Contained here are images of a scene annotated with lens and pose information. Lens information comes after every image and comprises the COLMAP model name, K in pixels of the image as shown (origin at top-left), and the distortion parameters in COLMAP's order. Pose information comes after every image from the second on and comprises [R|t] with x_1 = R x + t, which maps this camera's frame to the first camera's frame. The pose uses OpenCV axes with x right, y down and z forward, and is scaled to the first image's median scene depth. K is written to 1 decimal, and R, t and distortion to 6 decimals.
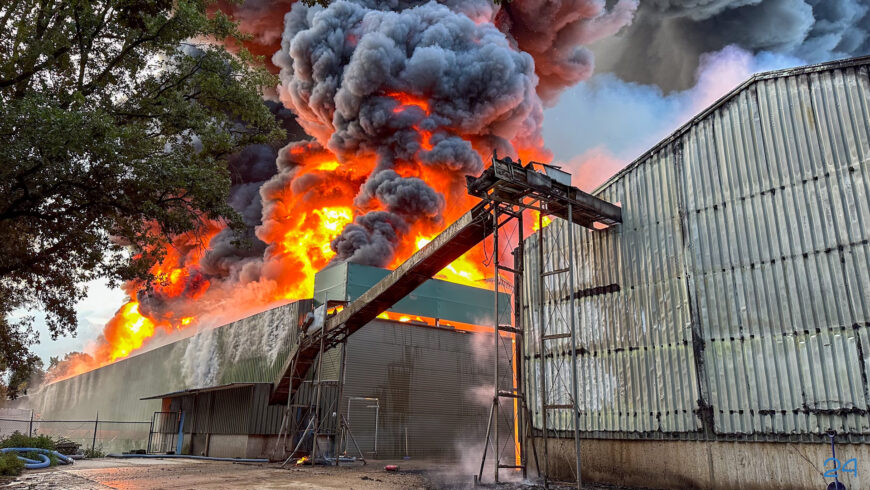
lens RADIAL K [[597.7, 0, 428.8], [0, 597.7, 234.3], [0, 0, 1]] dist [0.055957, -0.076690]
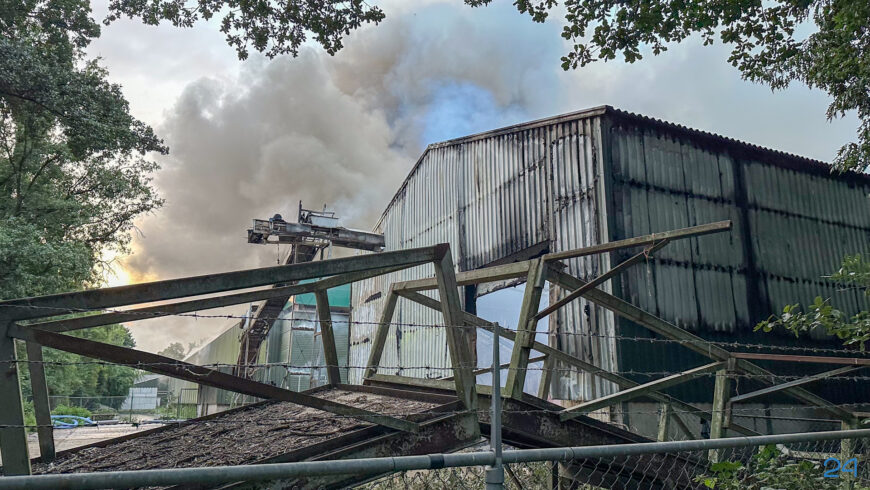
lens RADIAL K [[597.7, 0, 439.1], [0, 597.7, 237.2], [0, 0, 1]] dist [0.055957, -0.076690]
pose [[0.979266, -0.069547, -0.190269, 0.781382], [0.078845, 0.996013, 0.041733, -0.101004], [0.186608, -0.055869, 0.980845, -0.370008]]
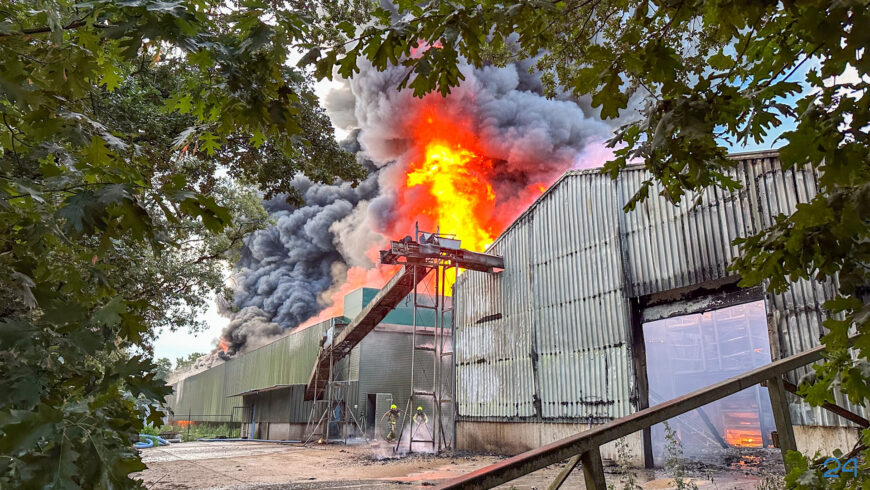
lens RADIAL K [[597.7, 0, 432.8], [0, 597.7, 226.1], [0, 0, 1]] dist [0.055957, -0.076690]
pose [[0.985711, -0.063371, -0.156069, 0.419800], [0.064224, 0.997935, 0.000422, -0.146948], [0.155720, -0.010439, 0.987746, -0.464886]]
